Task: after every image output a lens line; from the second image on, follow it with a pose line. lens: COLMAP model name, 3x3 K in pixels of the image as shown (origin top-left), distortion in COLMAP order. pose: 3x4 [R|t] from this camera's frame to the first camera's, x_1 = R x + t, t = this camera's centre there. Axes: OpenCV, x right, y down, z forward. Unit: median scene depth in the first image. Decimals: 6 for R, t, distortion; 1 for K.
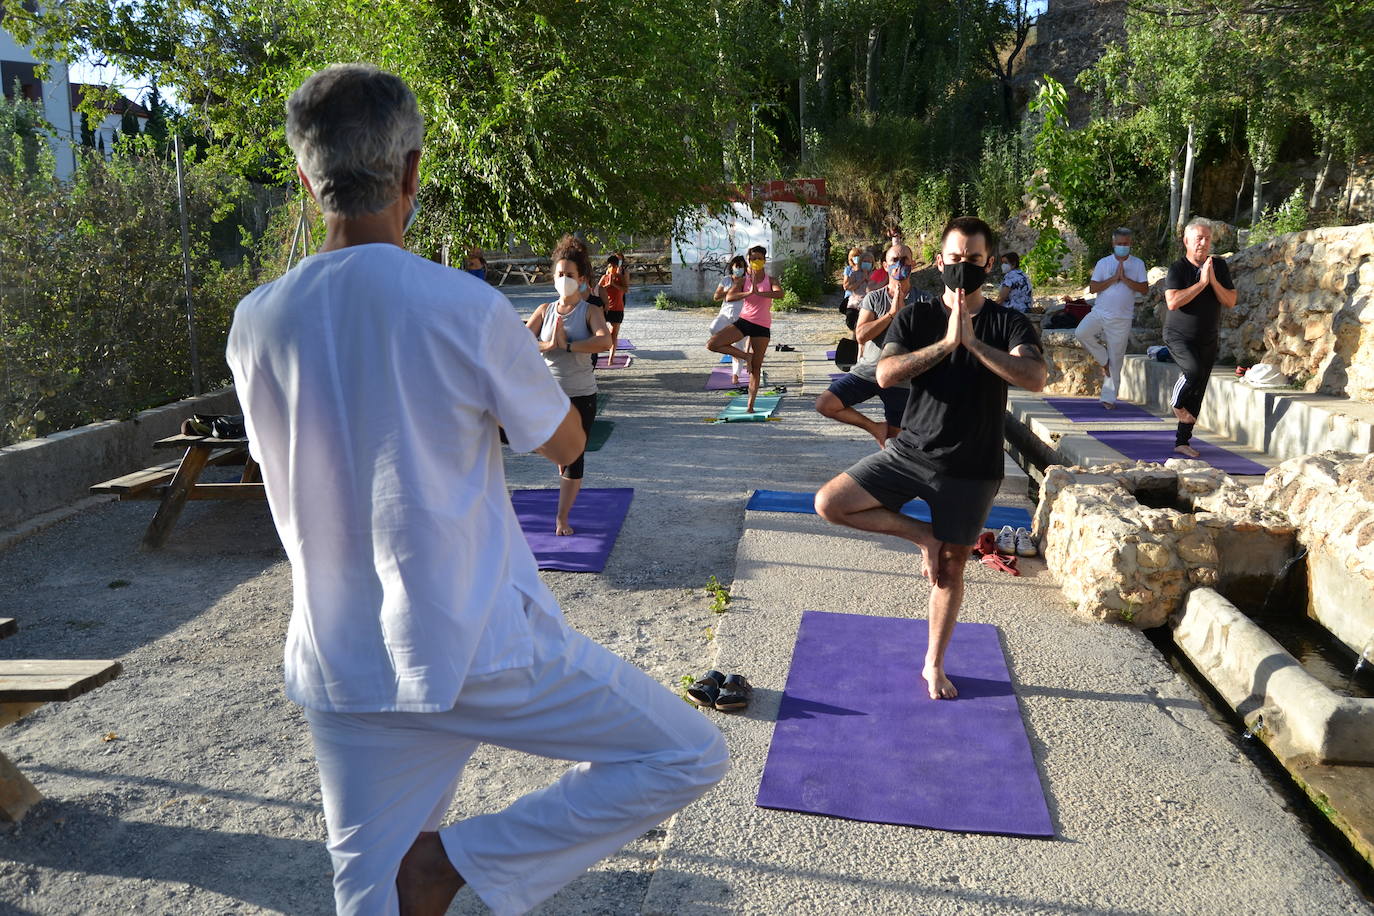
lens RADIAL K [[1090.1, 0, 687.0], [0, 1090.1, 458.0], [0, 0, 1]] dist [-0.098415, 0.041208]
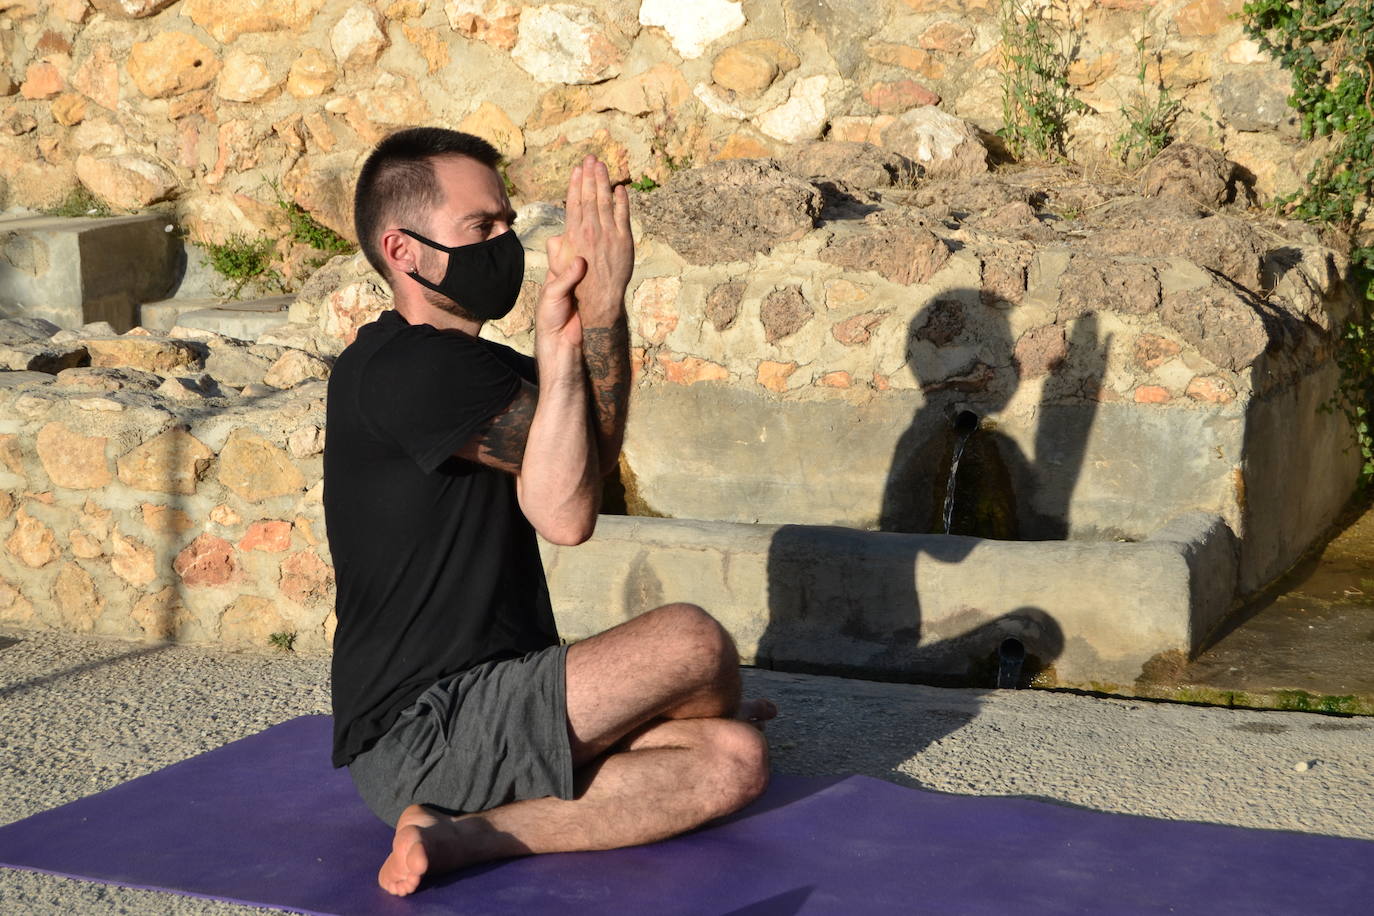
lens RADIAL K [[2443.8, 0, 687.0], [0, 2443.8, 458.0], [0, 0, 1]] dist [-0.042700, -0.070307]
pose [[0.261981, -0.153246, 0.952828, -0.463351], [0.186766, 0.976698, 0.105733, 0.004136], [-0.946828, 0.150256, 0.284498, 0.618634]]
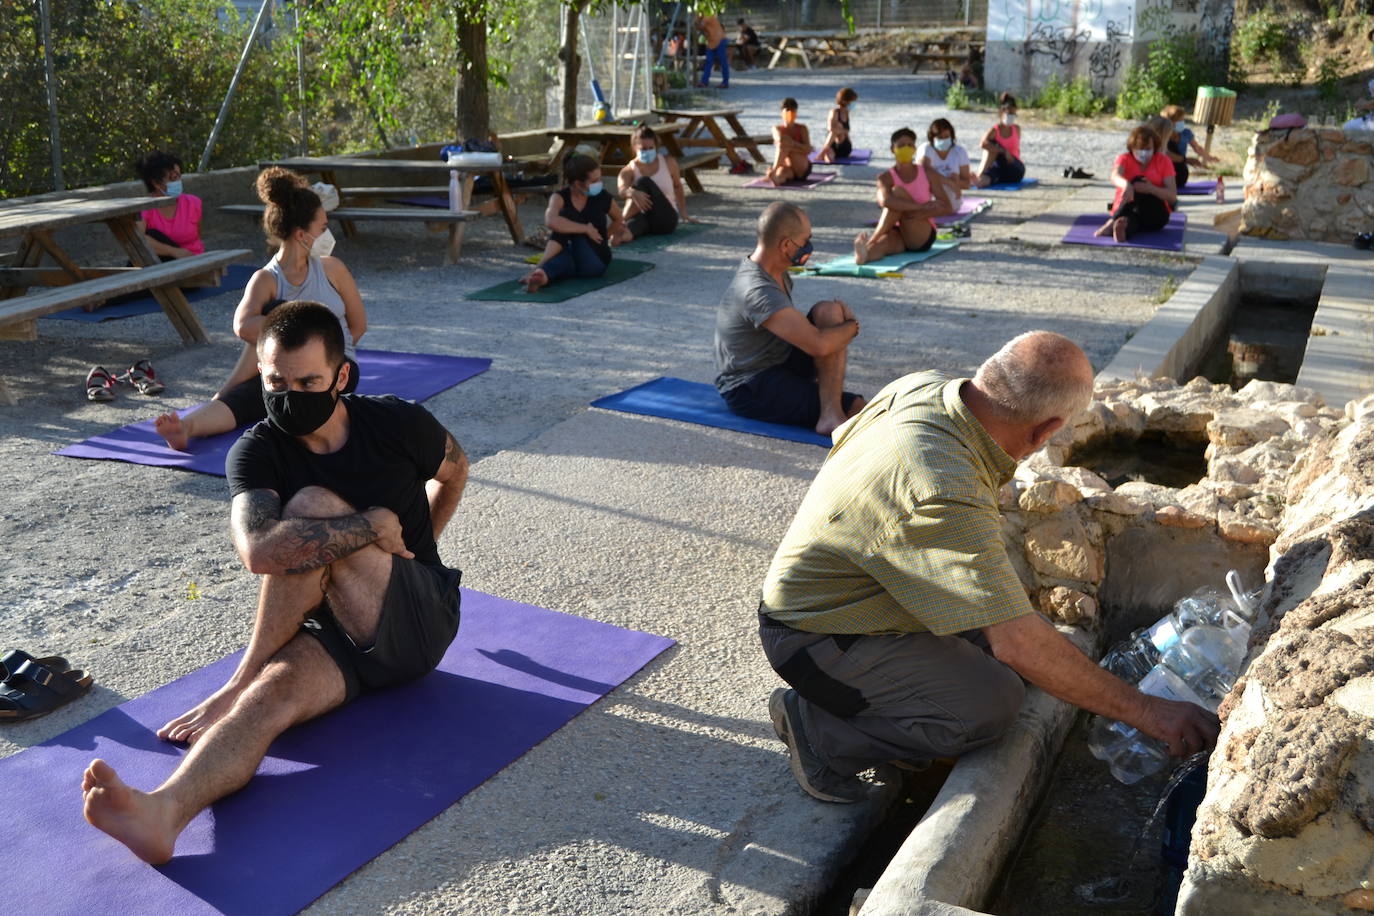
lens RADIAL K [[1540.2, 0, 687.0], [0, 1540.2, 458.0], [0, 0, 1]] dist [-0.077028, 0.034386]
pose [[0.957981, 0.096157, -0.270235, 0.493620], [-0.072735, 0.992777, 0.095409, -0.015655], [0.277458, -0.071745, 0.958055, 0.246152]]
